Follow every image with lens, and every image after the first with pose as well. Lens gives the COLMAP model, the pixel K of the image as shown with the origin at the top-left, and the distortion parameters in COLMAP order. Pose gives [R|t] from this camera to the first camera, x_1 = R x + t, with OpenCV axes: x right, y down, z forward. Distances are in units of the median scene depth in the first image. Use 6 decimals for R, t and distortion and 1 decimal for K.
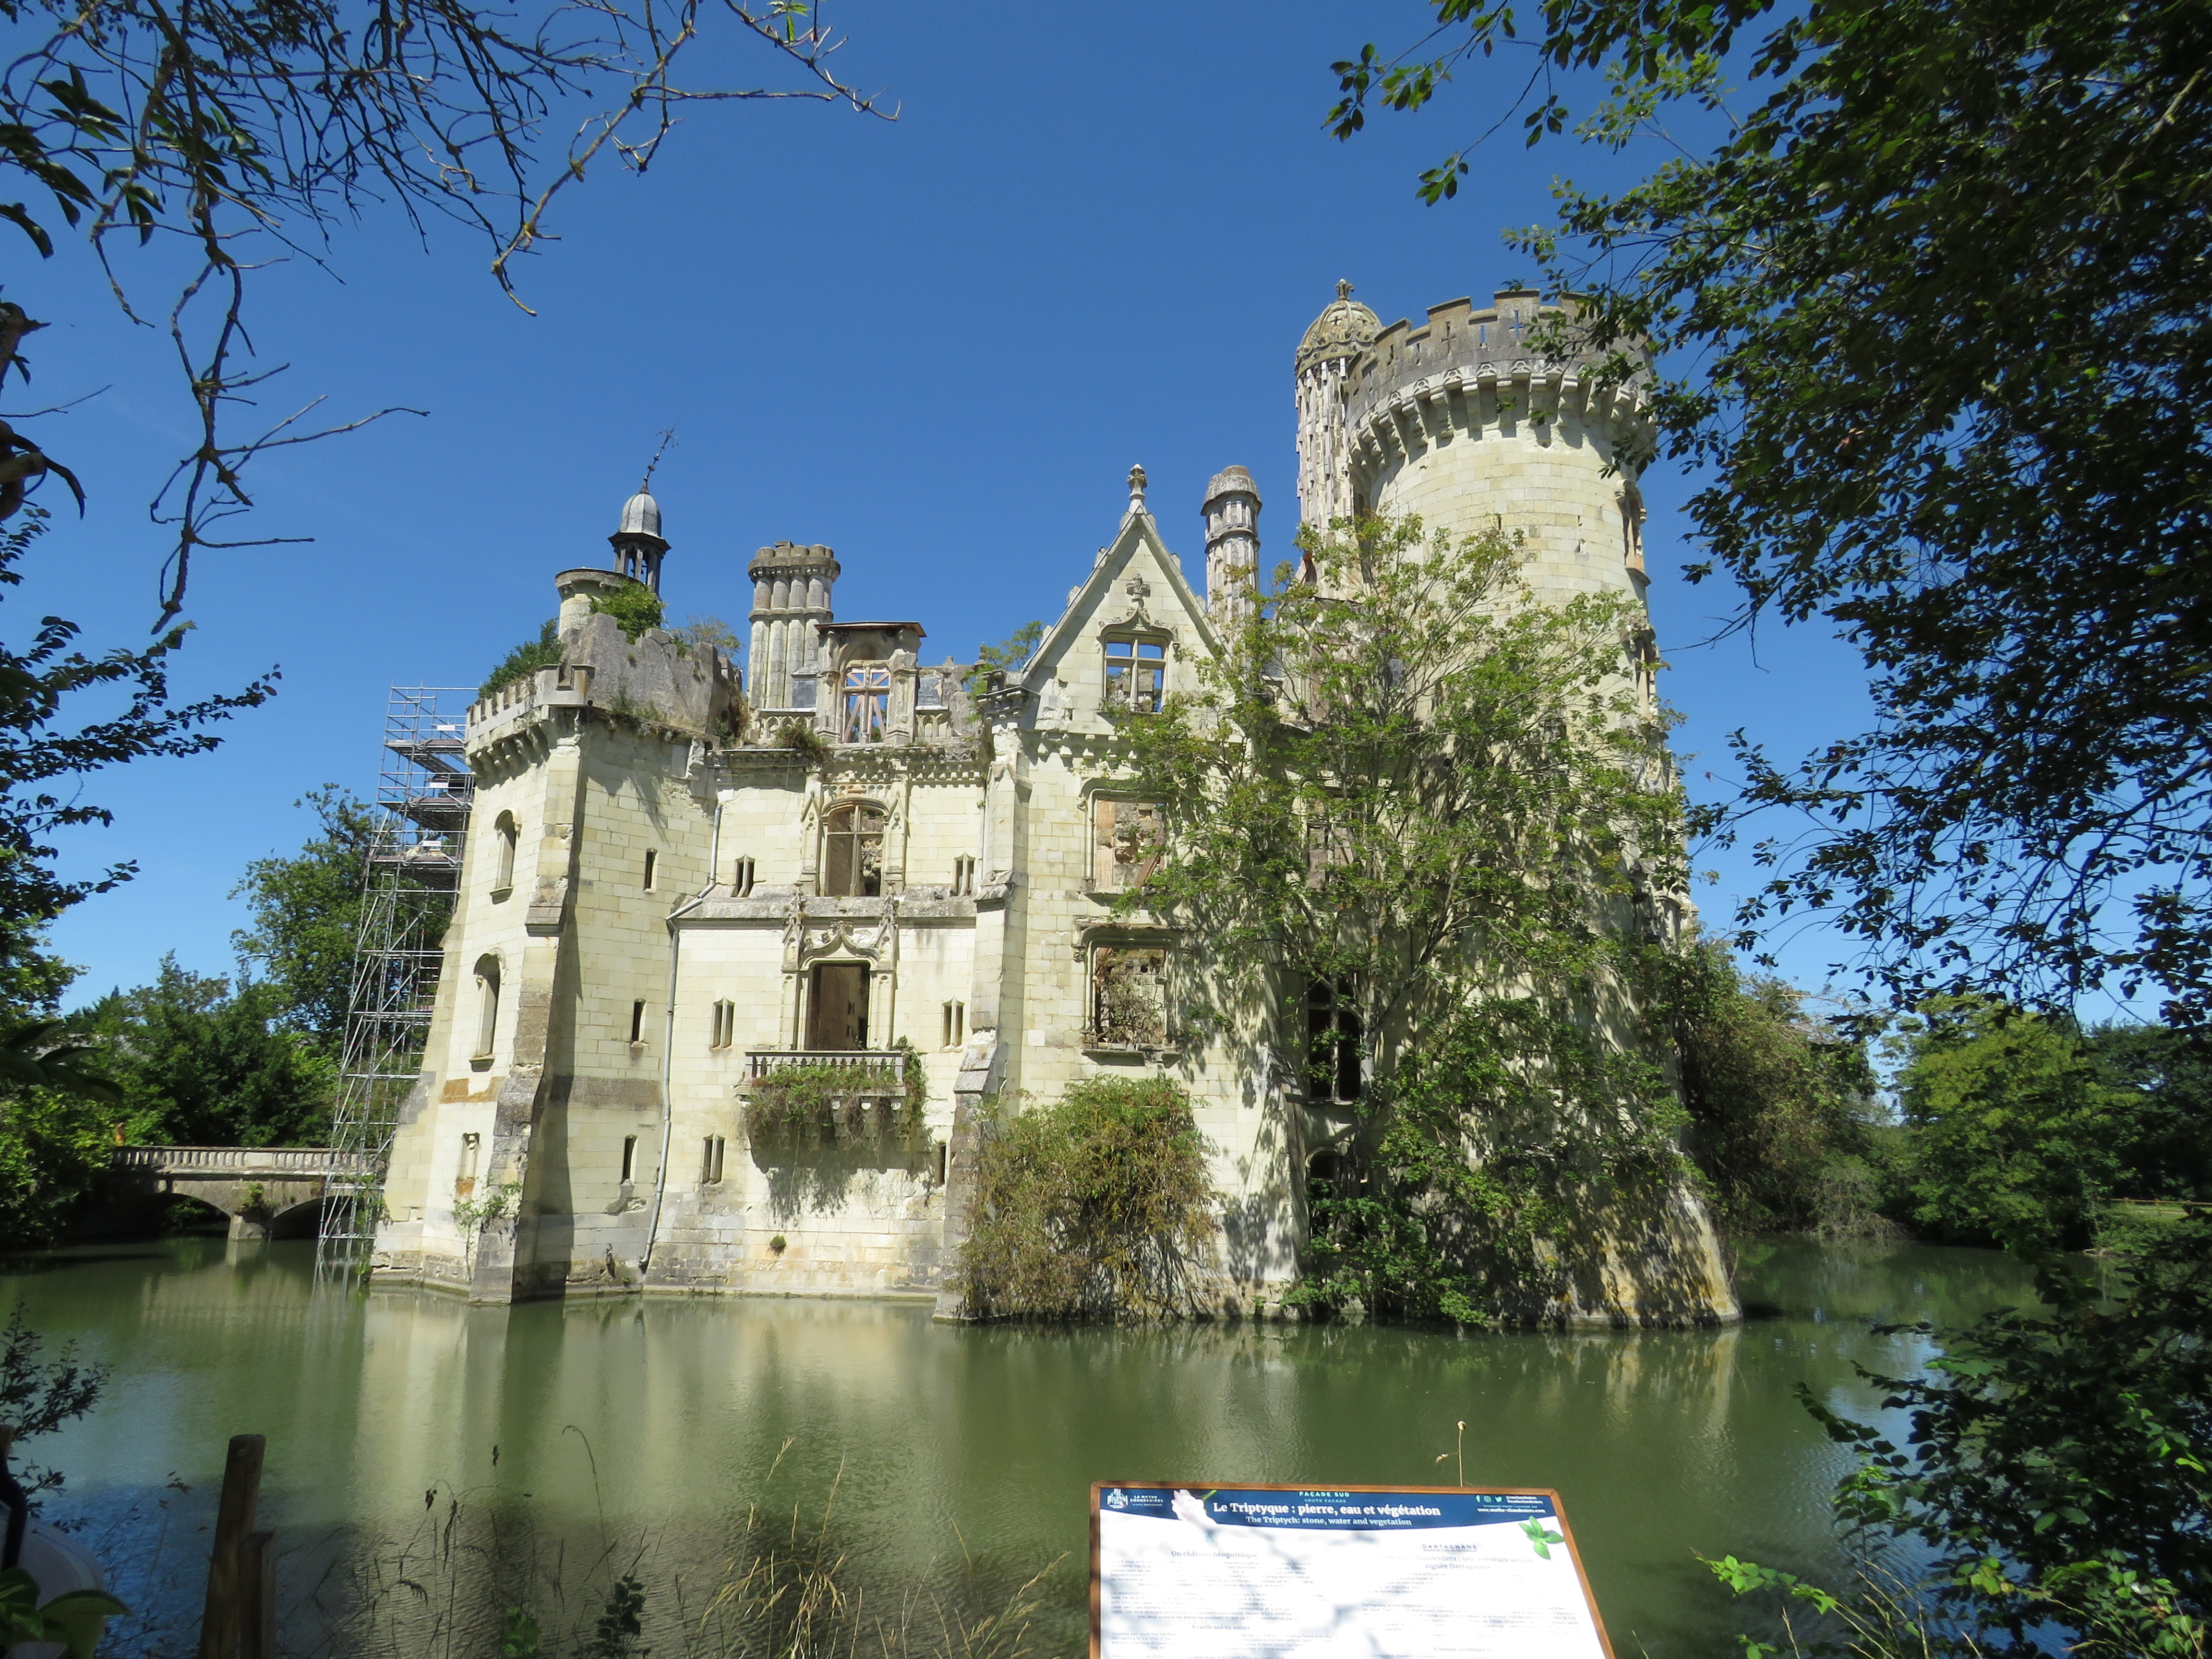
lens RADIAL K [[1442.5, 0, 1106.0], [0, 1442.5, 829.5], [0, 0, 1]] dist [-0.003098, -0.000095]
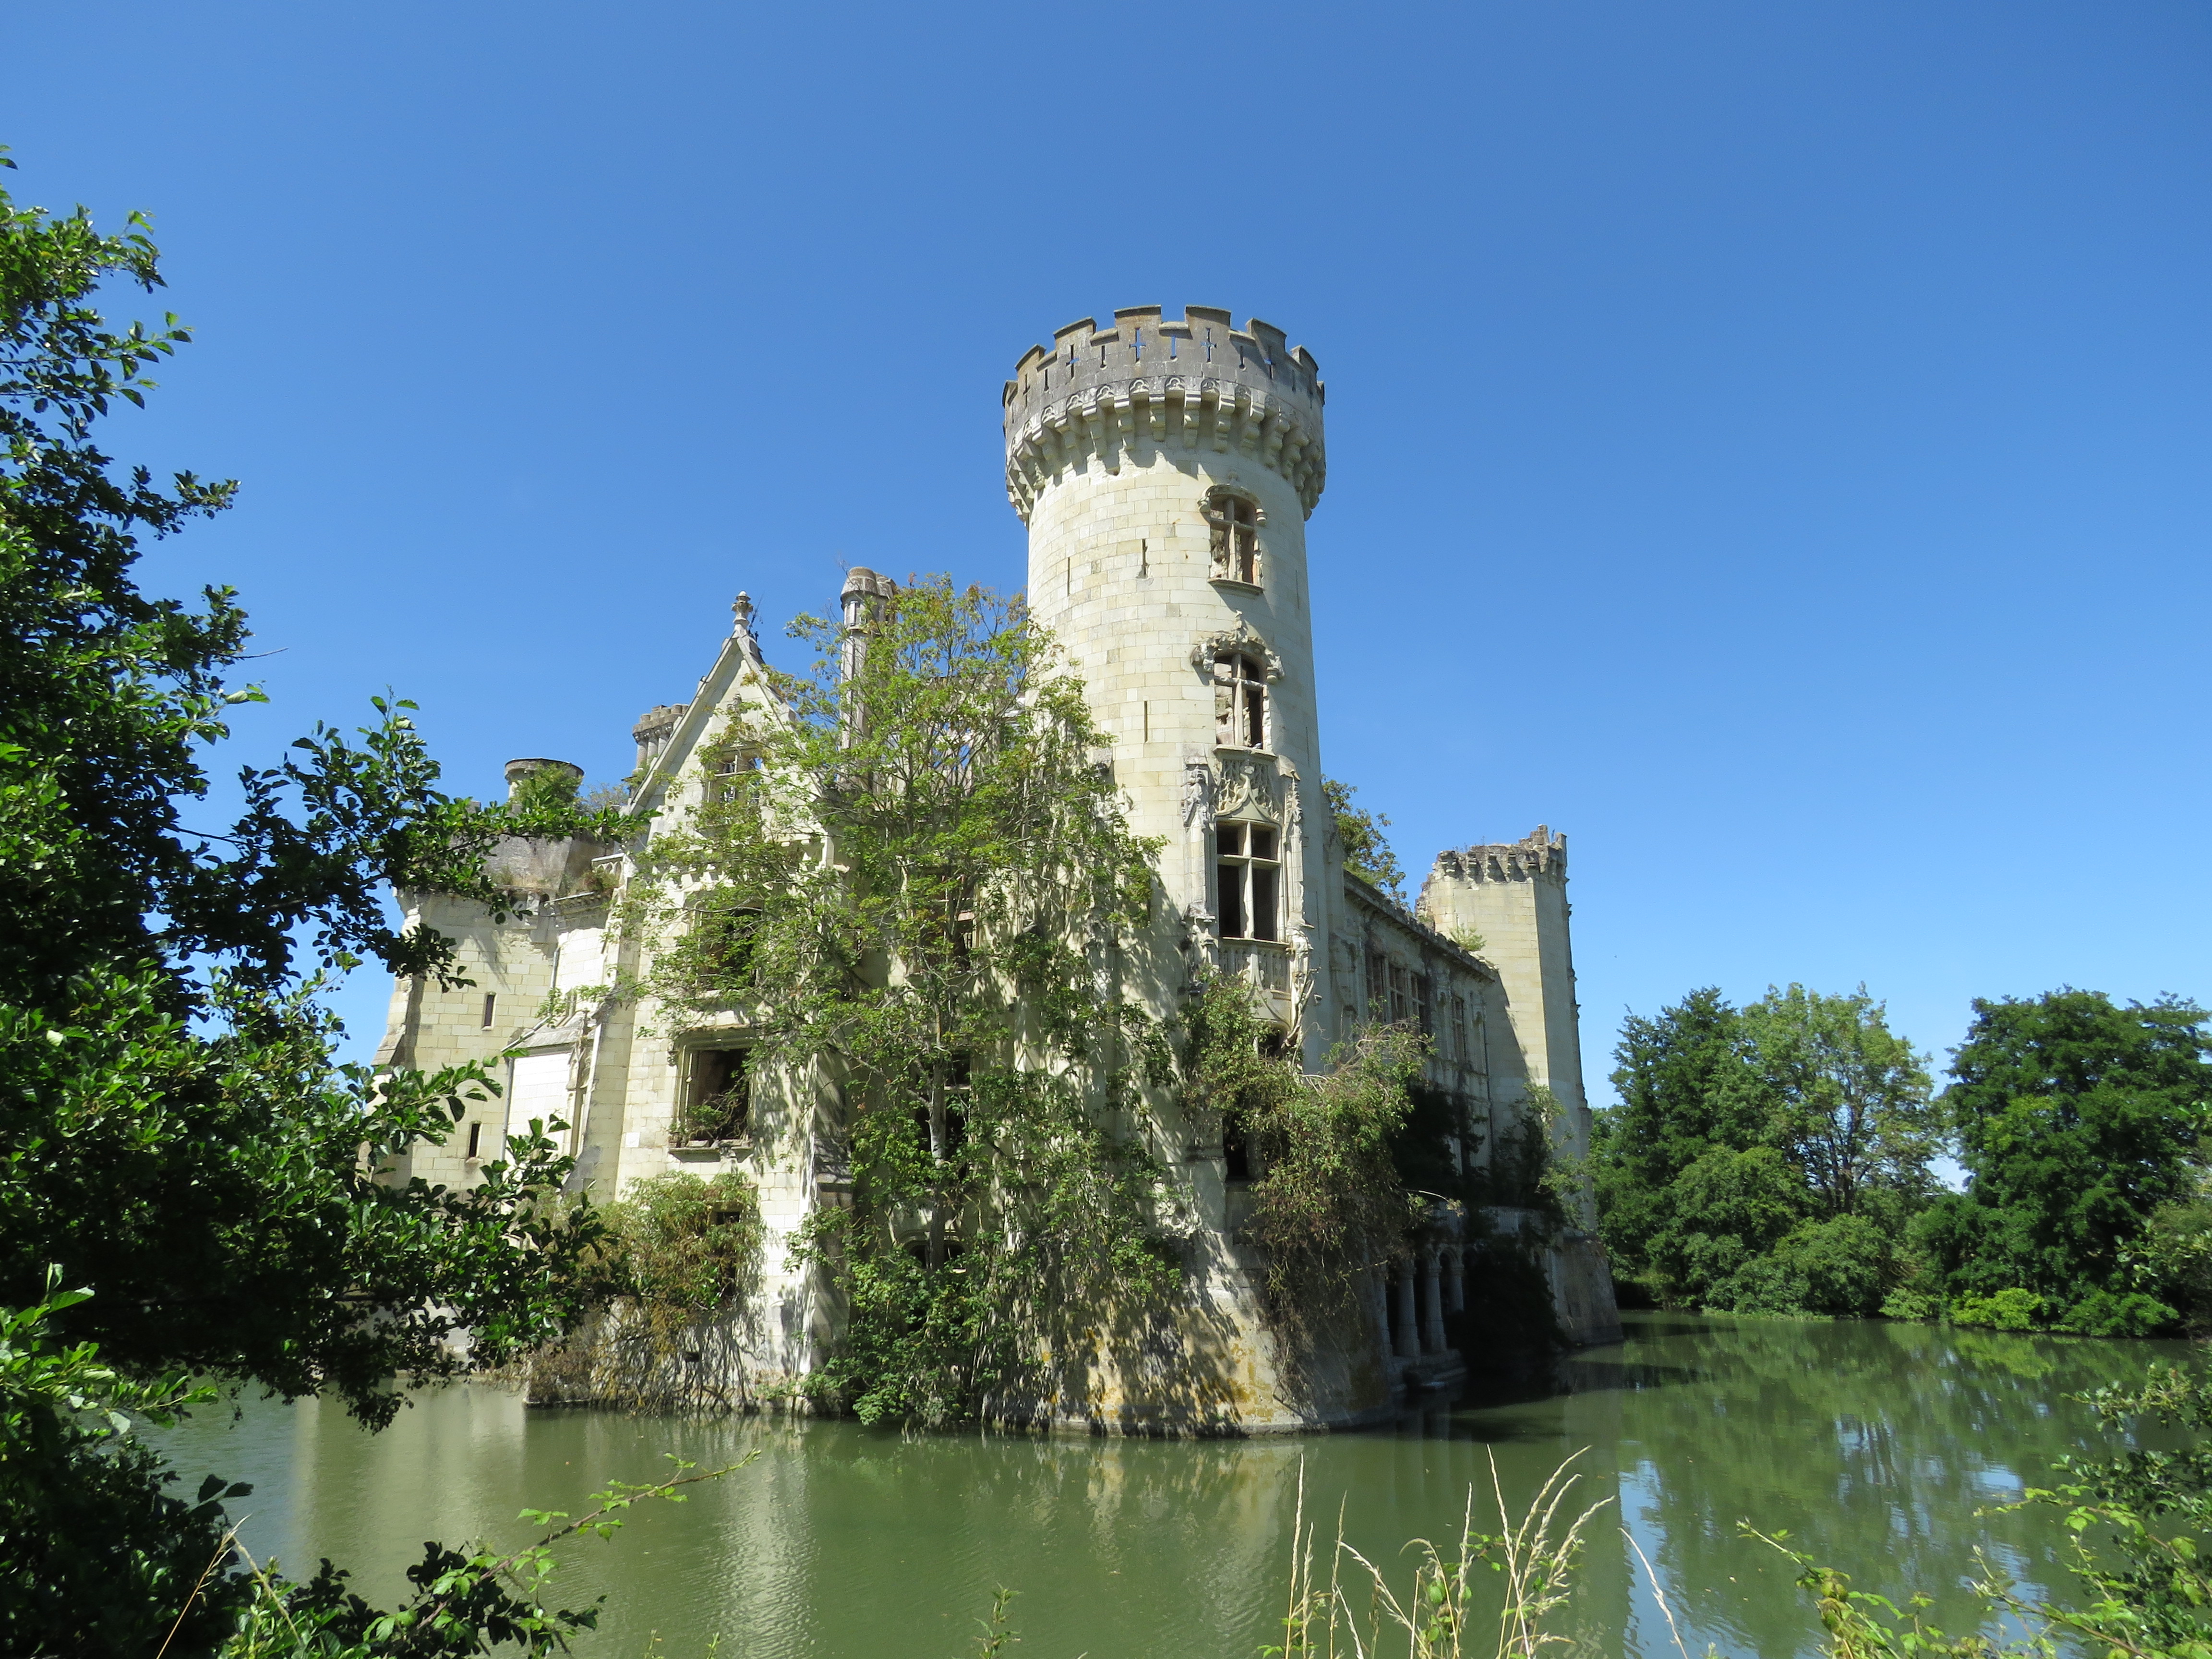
lens RADIAL K [[1442.5, 0, 1106.0], [0, 1442.5, 829.5], [0, 0, 1]] dist [-0.003098, -0.000095]
pose [[0.887588, -0.143581, -0.437690, 0.758845], [0.117882, 0.989340, -0.085494, 0.047646], [0.445300, 0.024288, 0.895052, 0.181957]]
